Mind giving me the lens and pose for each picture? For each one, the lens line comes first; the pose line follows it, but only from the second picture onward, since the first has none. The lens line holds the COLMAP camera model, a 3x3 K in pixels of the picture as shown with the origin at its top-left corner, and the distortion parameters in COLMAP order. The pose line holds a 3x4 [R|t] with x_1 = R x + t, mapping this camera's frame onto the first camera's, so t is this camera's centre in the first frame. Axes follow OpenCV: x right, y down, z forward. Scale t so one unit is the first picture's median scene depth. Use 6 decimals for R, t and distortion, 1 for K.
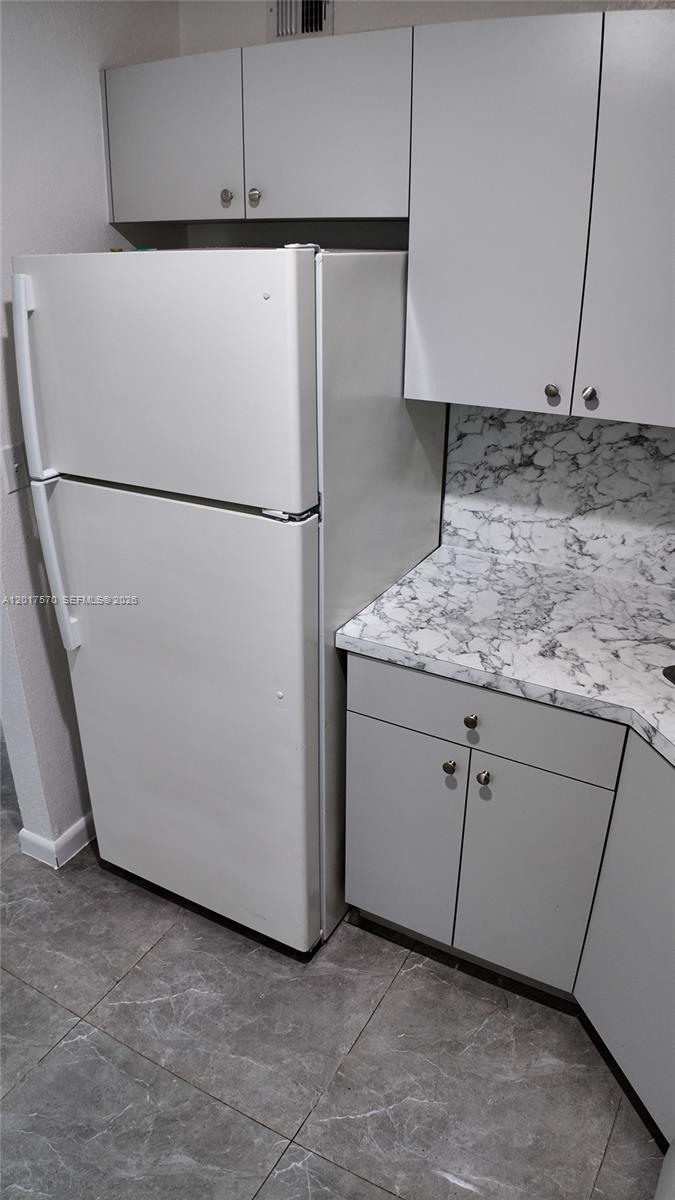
lens RADIAL K [[810.8, 0, 337.5], [0, 810.8, 600.0], [0, 0, 1]] dist [-0.092787, -0.022330]
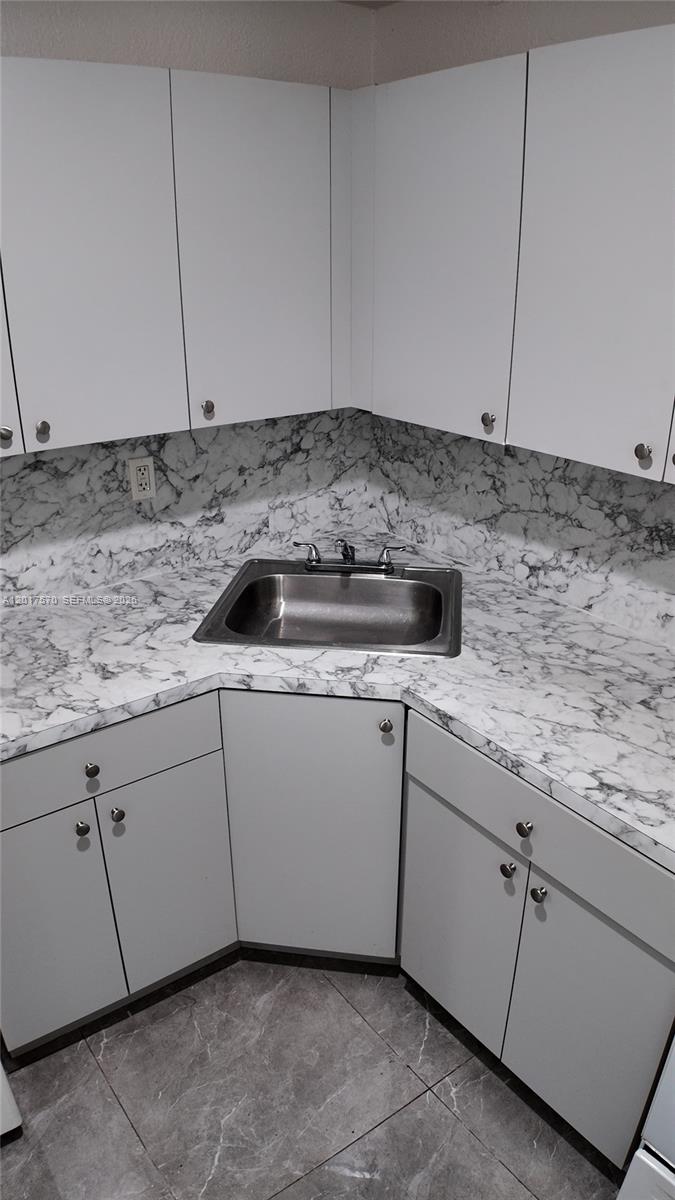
lens RADIAL K [[797.8, 0, 337.5], [0, 797.8, 600.0], [0, 0, 1]] dist [-0.122011, 0.002532]
pose [[0.413450, -0.351254, 0.840047, -0.399261], [0.388167, 0.902553, 0.186344, -0.082742], [-0.823642, 0.249035, 0.509506, 0.206326]]
